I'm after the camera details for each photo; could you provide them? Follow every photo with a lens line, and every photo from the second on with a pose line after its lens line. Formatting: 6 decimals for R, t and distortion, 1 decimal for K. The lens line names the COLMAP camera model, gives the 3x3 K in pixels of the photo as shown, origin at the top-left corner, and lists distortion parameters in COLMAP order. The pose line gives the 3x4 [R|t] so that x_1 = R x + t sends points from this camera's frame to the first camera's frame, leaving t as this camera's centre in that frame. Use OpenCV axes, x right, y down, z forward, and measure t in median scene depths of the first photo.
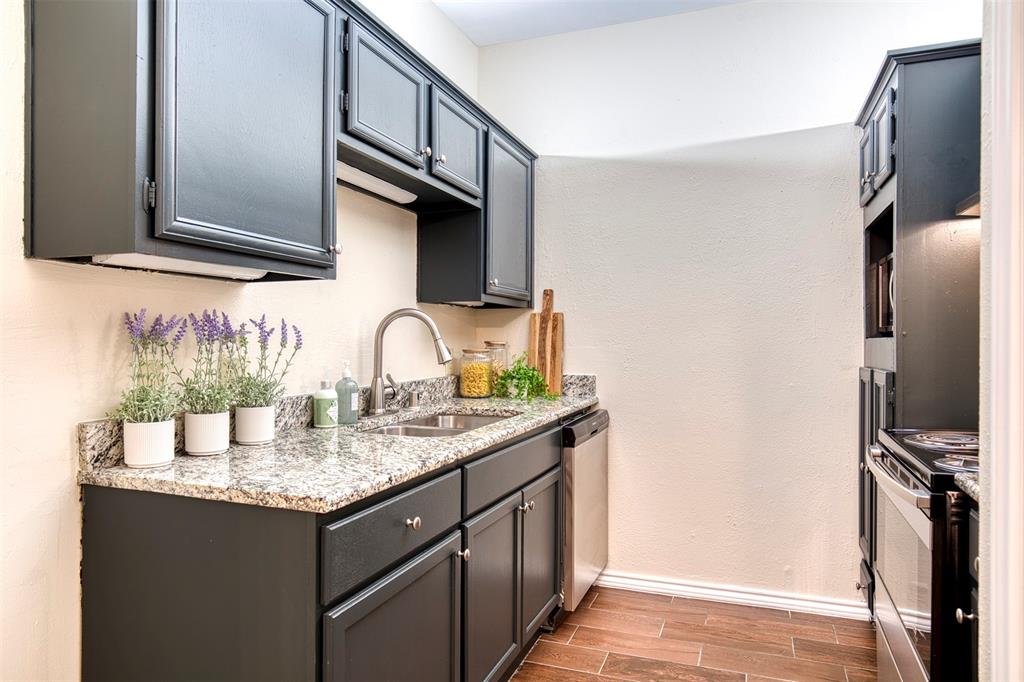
lens RADIAL K [[654.7, 0, 512.0], [0, 654.7, 341.0], [0, 0, 1]] dist [-0.000547, -0.000428]
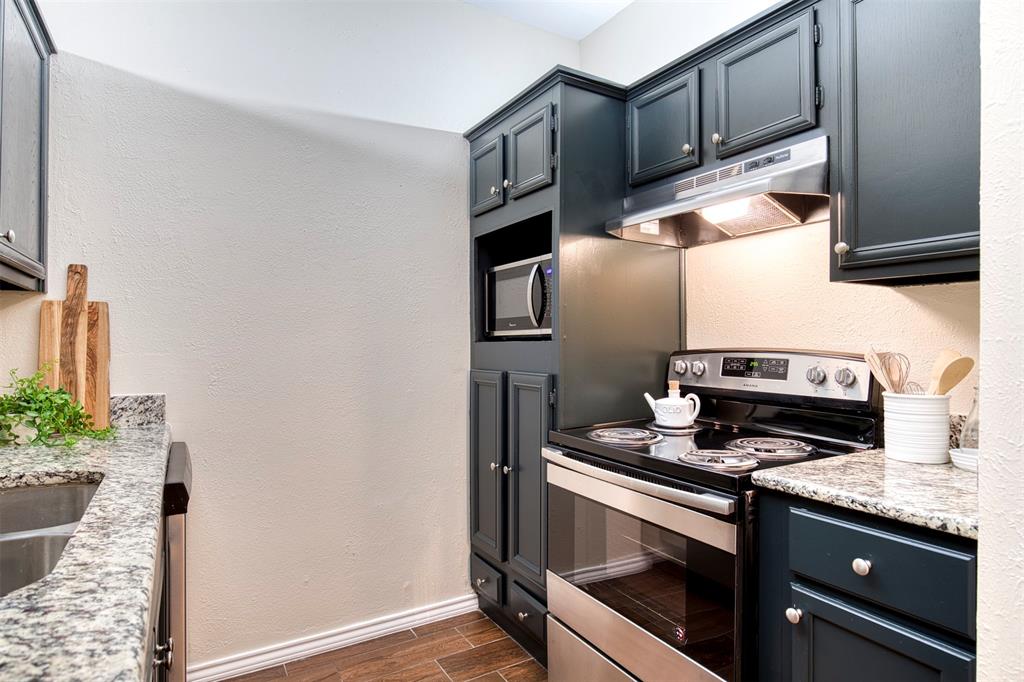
lens RADIAL K [[559.4, 0, 507.0], [0, 559.4, 342.5], [0, 0, 1]] dist [-0.004176, -0.000551]
pose [[0.624775, 0.001654, 0.780803, -0.128850], [0.003185, 0.999984, -0.004666, 0.001280], [-0.780798, 0.005402, 0.624760, 0.403699]]
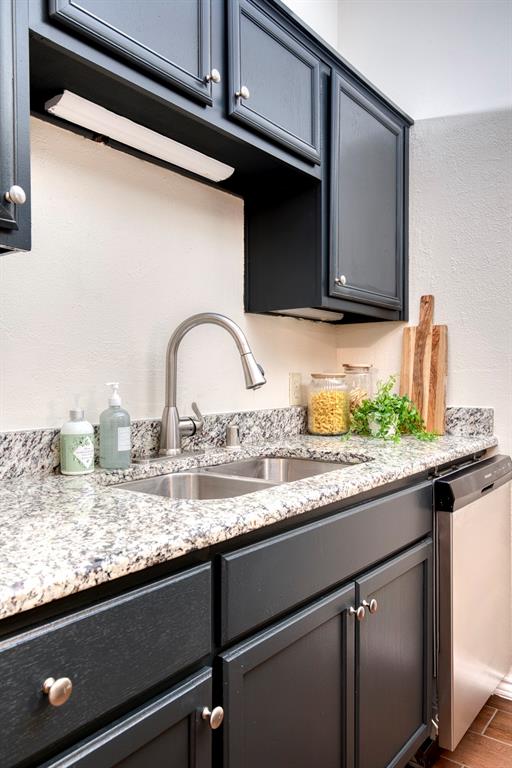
lens RADIAL K [[595.0, 0, 256.0], [0, 595.0, 384.0], [0, 0, 1]] dist [0.016308, 0.001004]
pose [[0.959636, -0.002279, -0.281237, 0.071138], [0.004589, 0.999961, 0.007555, 0.022266], [0.281209, -0.008540, 0.959609, 0.332807]]
